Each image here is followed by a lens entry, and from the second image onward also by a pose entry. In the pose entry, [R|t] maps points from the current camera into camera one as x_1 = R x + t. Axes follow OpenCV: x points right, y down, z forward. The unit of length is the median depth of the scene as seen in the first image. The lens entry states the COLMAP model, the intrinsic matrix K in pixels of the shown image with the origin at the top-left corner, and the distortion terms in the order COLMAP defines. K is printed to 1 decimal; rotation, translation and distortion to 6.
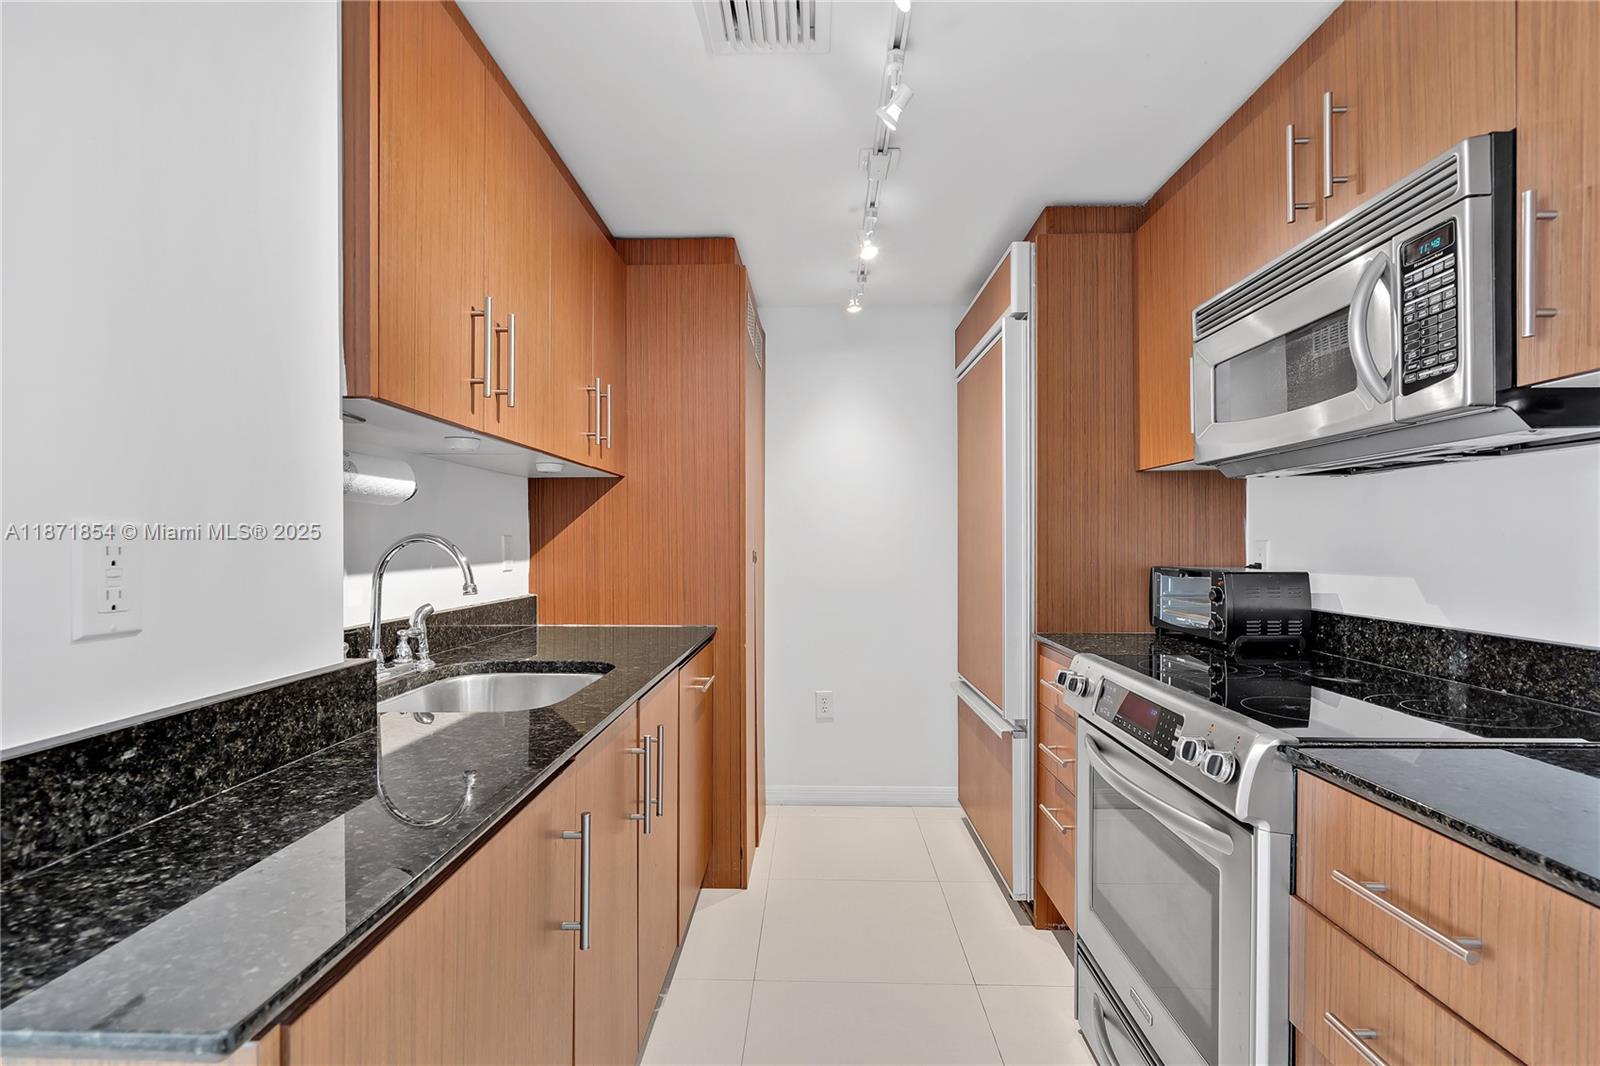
lens RADIAL K [[724.5, 0, 792.5], [0, 724.5, 546.7], [0, 0, 1]] dist [-0.002380, 0.000248]
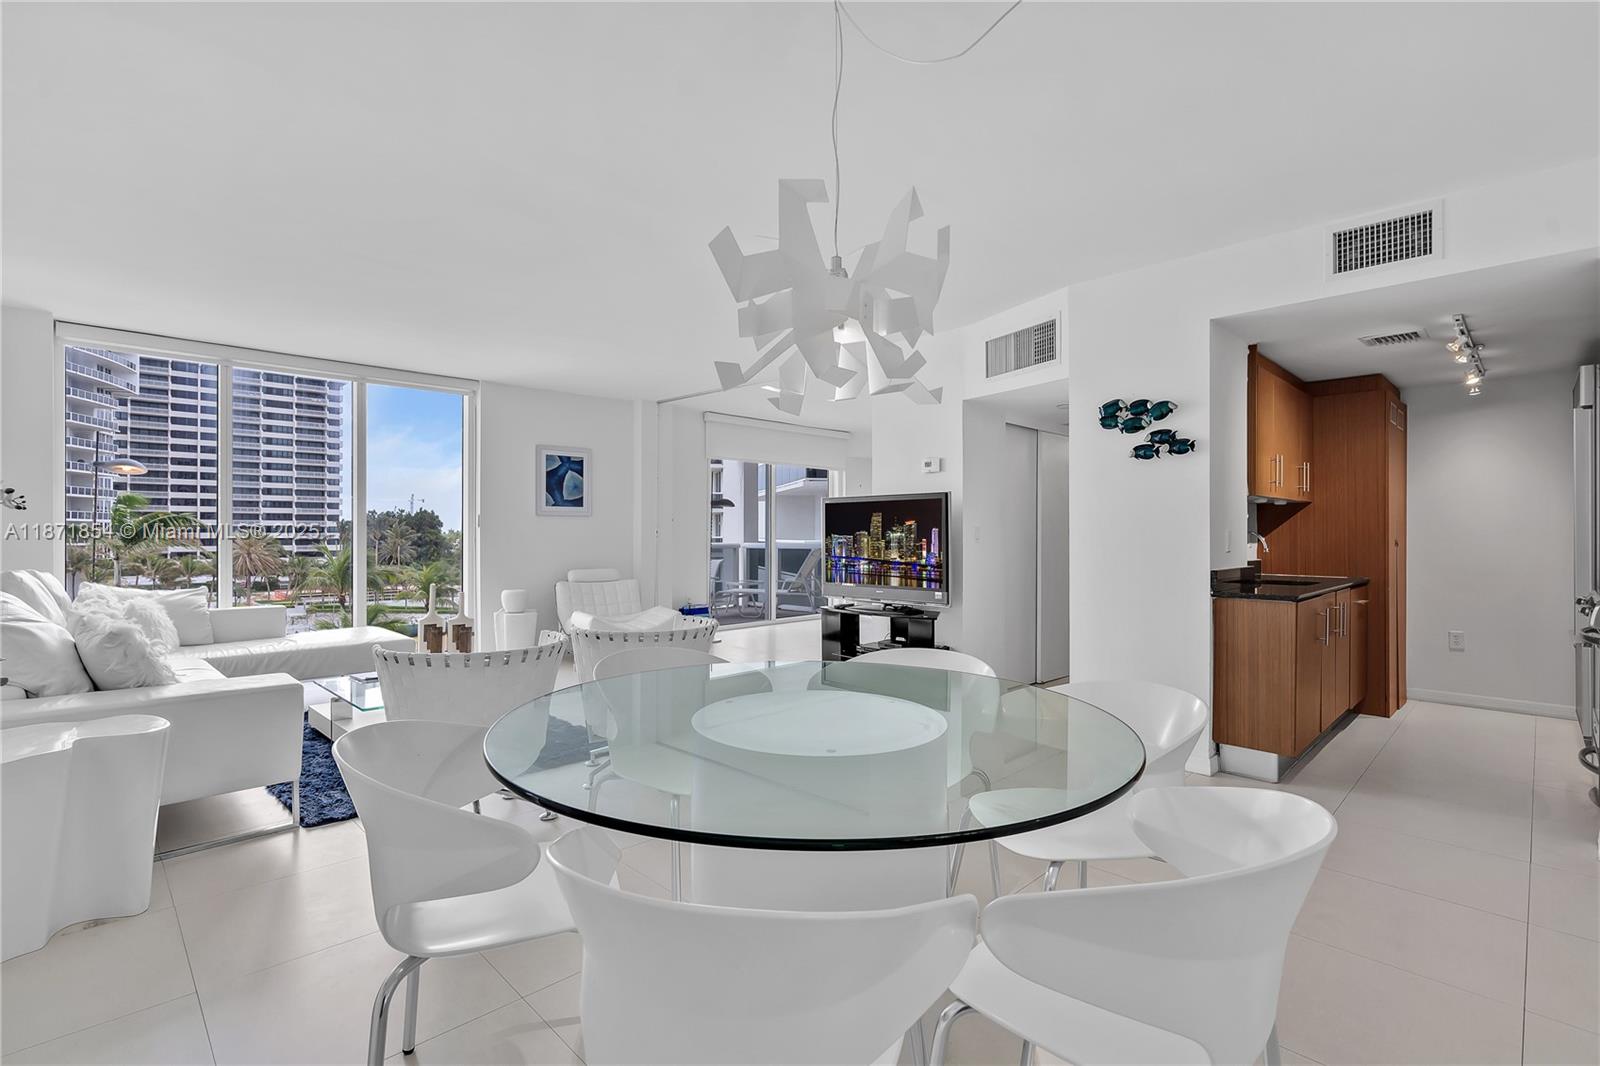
lens RADIAL K [[753.0, 0, 800.0], [0, 753.0, 533.0], [0, 0, 1]] dist [-0.002880, -0.000537]
pose [[0.730631, 0.000252, -0.682772, 0.141994], [0.000382, 1.000000, 0.000778, -0.013286], [0.682772, -0.000829, 0.730631, -1.382744]]
